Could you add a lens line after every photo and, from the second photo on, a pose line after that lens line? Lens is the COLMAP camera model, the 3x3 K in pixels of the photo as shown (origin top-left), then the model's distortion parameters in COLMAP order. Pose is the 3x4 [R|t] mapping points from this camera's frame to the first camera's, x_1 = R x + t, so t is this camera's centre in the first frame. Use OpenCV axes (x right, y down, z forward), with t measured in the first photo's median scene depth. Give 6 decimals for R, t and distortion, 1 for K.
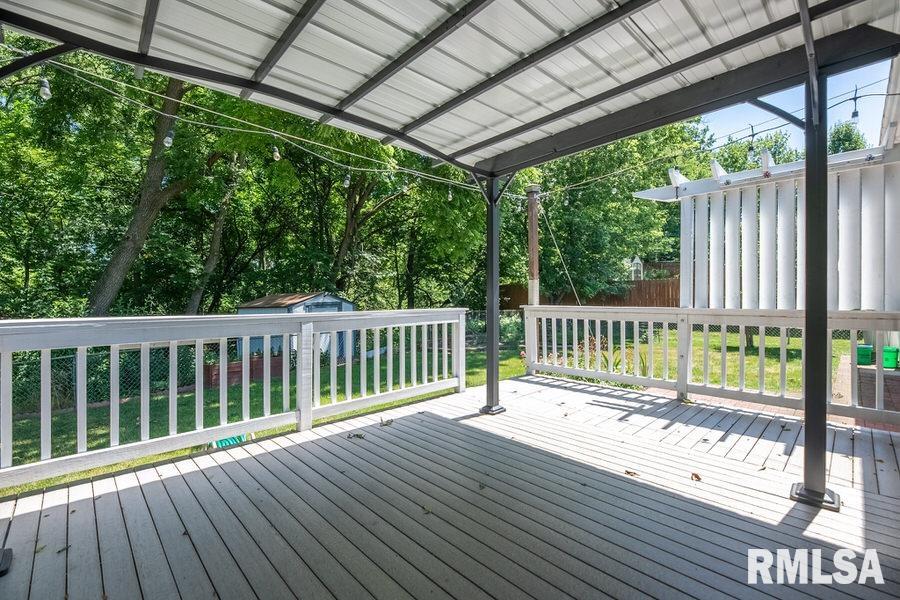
lens RADIAL K [[389.3, 0, 449.9], [0, 389.3, 295.2], [0, 0, 1]] dist [-0.001310, 0.000035]
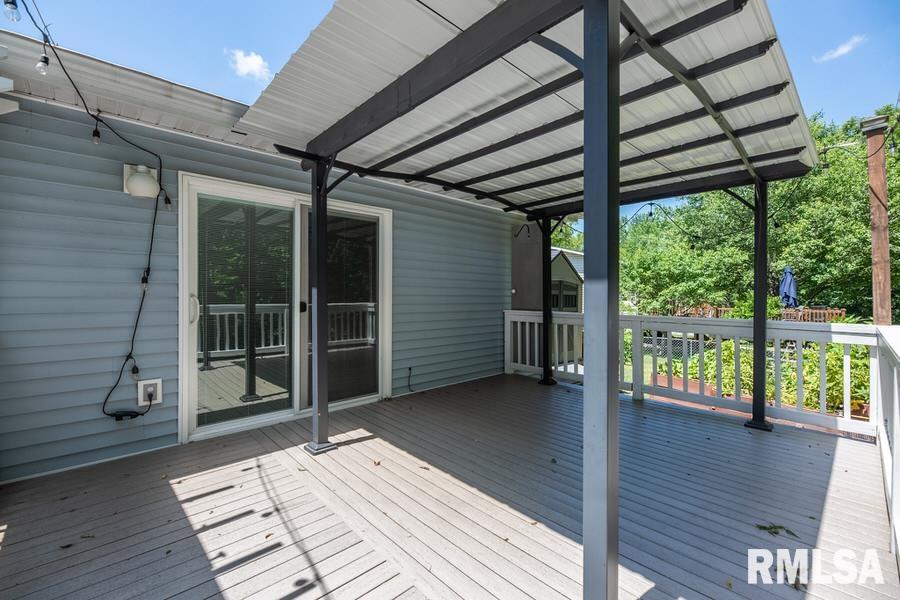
lens RADIAL K [[388.9, 0, 449.0], [0, 388.9, 296.9], [0, 0, 1]] dist [0.002129, -0.000051]
pose [[-0.999960, 0.002662, 0.008578, 0.311815], [0.002711, 0.999980, 0.005733, -0.035133], [-0.008563, 0.005756, -0.999947, 1.722258]]
